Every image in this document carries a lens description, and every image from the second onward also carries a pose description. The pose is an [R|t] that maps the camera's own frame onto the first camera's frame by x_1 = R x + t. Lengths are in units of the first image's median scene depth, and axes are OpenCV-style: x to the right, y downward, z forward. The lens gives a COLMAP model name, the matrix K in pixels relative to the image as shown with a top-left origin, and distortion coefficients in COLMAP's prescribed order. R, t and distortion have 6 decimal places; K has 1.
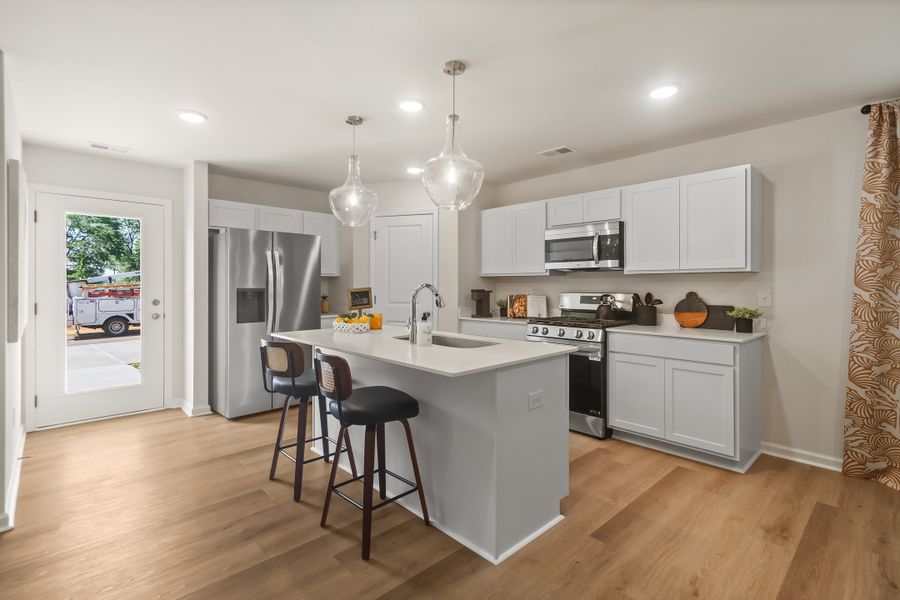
lens RADIAL K [[421.8, 0, 453.0], [0, 421.8, 288.0], [0, 0, 1]] dist [0.003609, 0.000536]
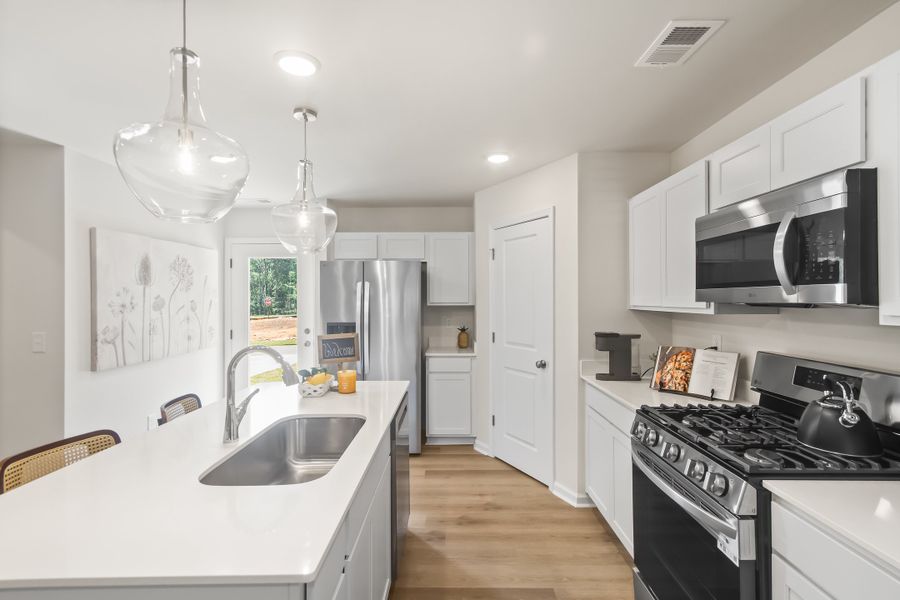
lens RADIAL K [[422.9, 0, 446.8], [0, 422.9, 295.6], [0, 0, 1]] dist [0.000468, 0.000279]
pose [[0.723176, -0.009412, -0.690600, 0.384417], [0.003040, 0.999941, -0.010444, -0.053871], [0.690657, 0.005453, 0.723162, 0.511188]]
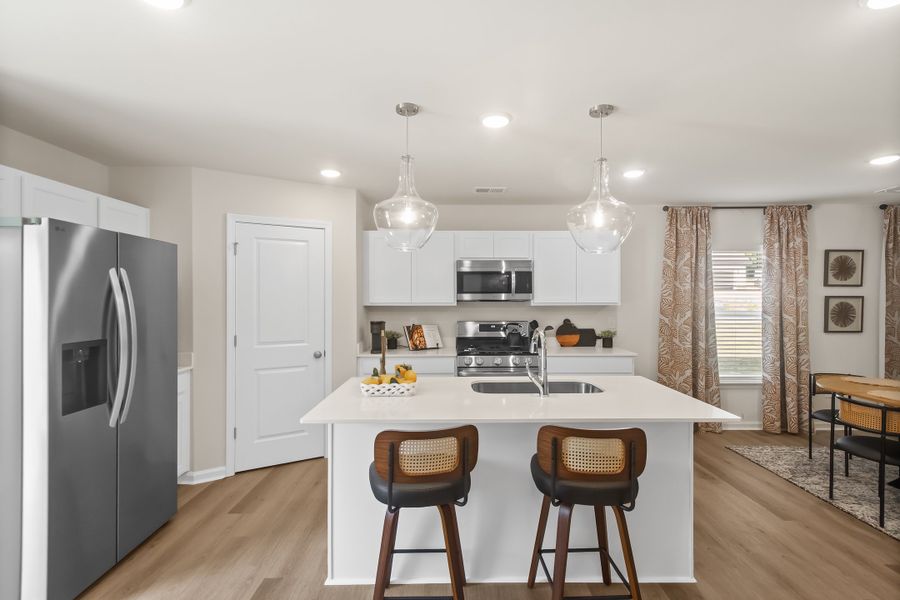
lens RADIAL K [[416.5, 0, 450.0], [0, 416.5, 300.0], [0, 0, 1]] dist [0.004504, 0.000451]
pose [[0.685184, -0.004847, 0.728354, -0.586983], [0.007292, 0.999973, -0.000206, -0.049375], [-0.728333, 0.005453, 0.685201, 0.363381]]
